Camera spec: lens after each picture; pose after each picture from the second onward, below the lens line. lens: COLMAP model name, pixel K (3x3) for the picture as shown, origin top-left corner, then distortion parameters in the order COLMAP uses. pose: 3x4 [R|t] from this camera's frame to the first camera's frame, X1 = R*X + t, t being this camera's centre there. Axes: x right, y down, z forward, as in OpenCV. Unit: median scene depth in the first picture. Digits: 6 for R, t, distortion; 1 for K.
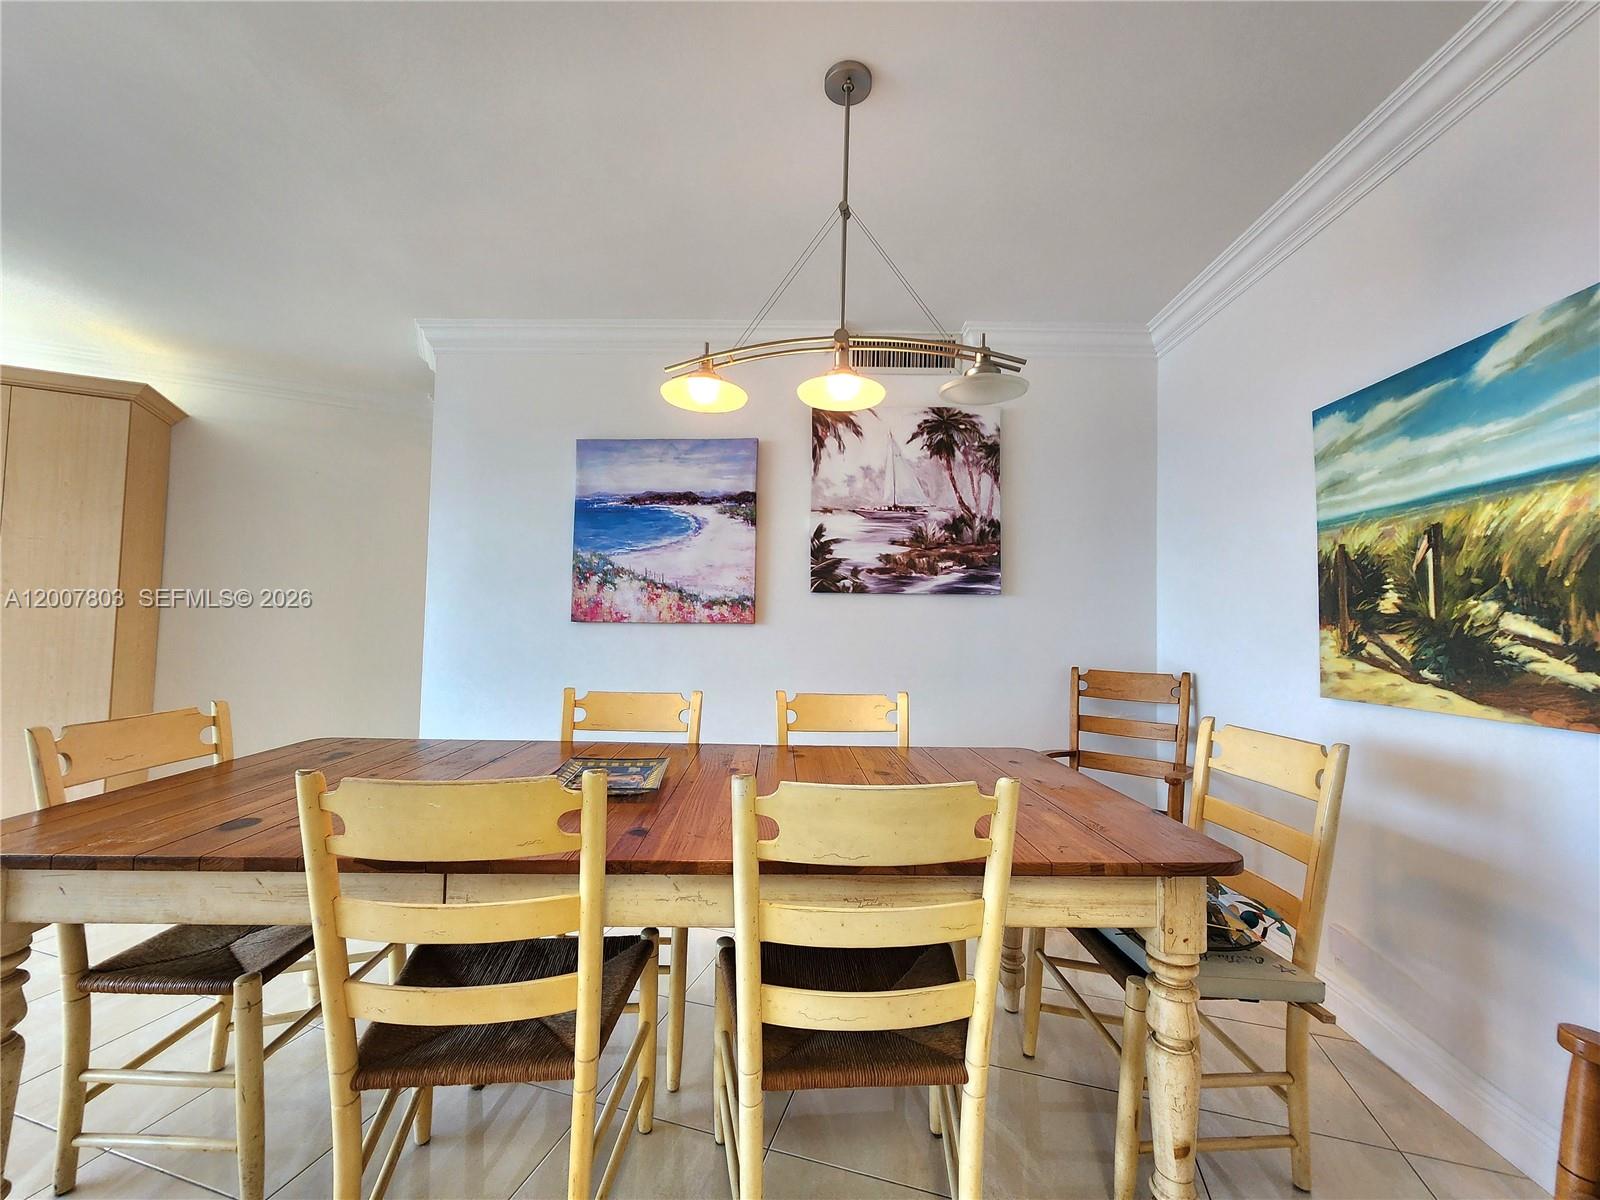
lens RADIAL K [[656.3, 0, 800.8], [0, 656.3, 593.9], [0, 0, 1]] dist [0.000558, 0.001106]
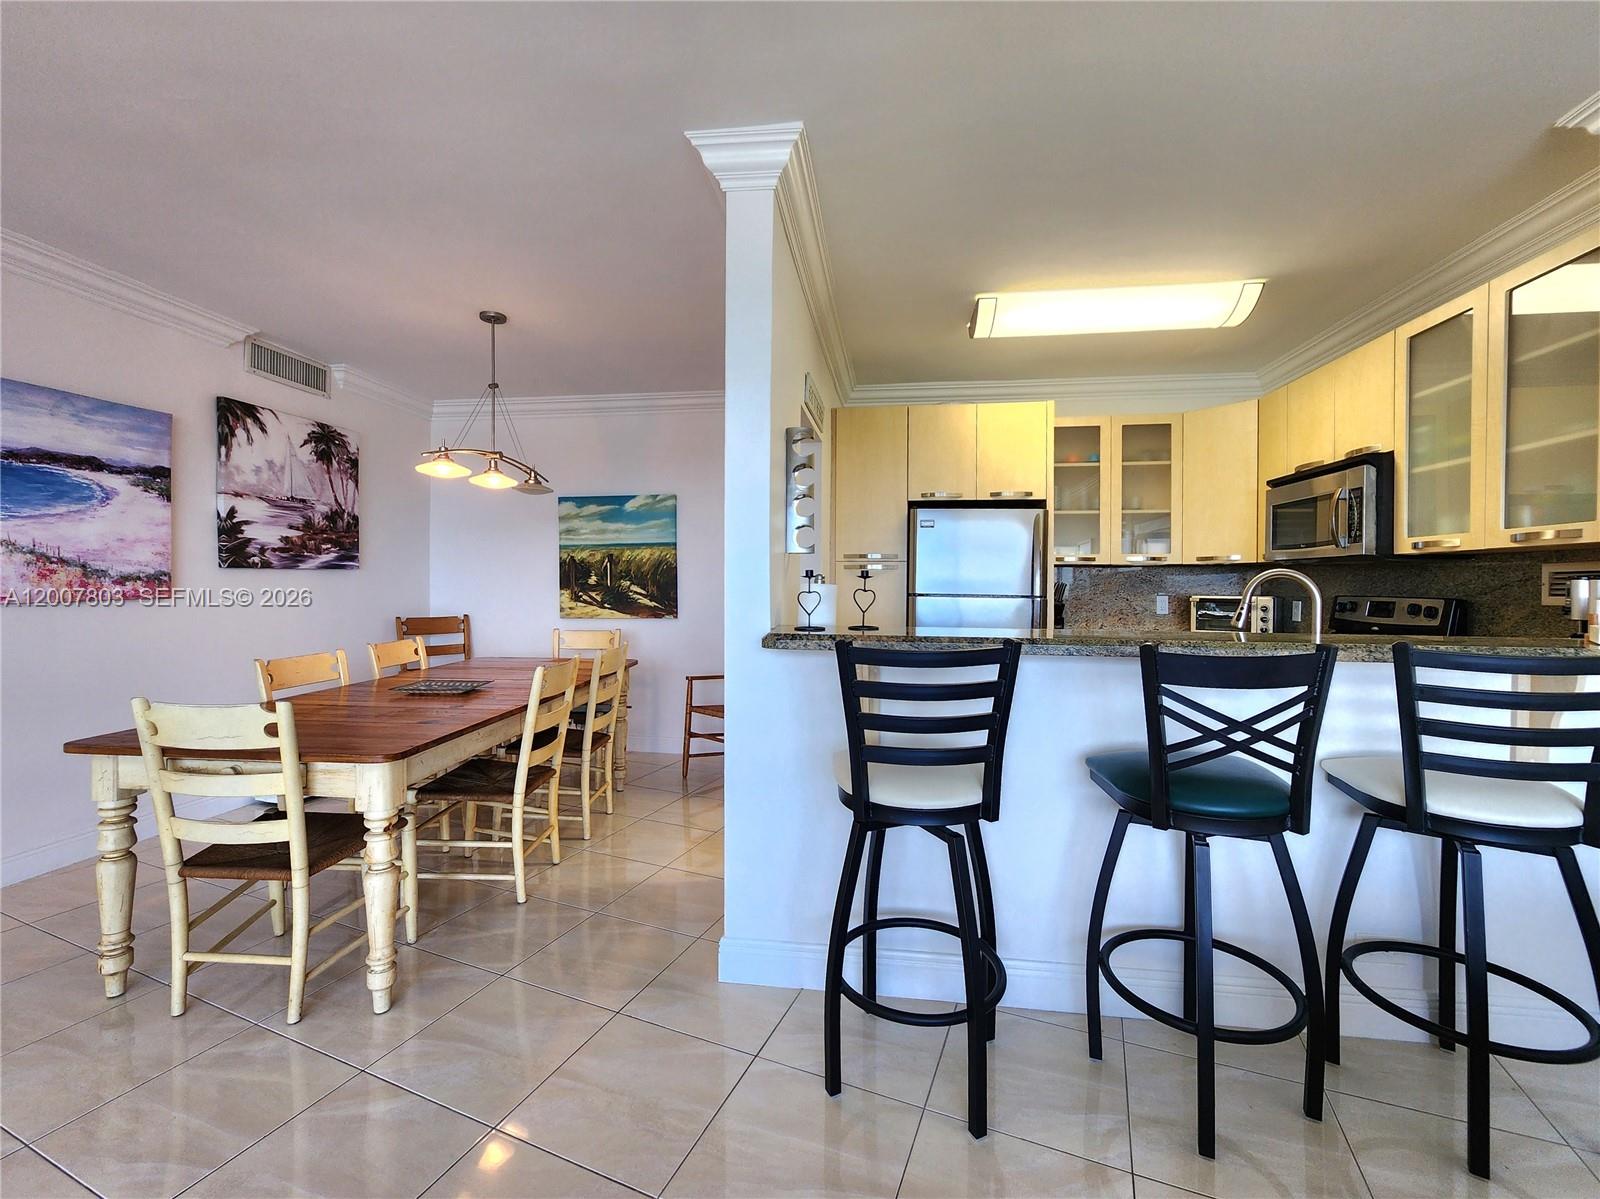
lens RADIAL K [[656.3, 0, 802.1], [0, 656.3, 591.6], [0, 0, 1]] dist [0.000558, 0.001106]
pose [[0.100425, -0.035381, 0.994315, -0.985642], [-0.045135, 0.998177, 0.040077, -0.050232], [-0.993920, -0.048903, 0.098645, -0.074210]]
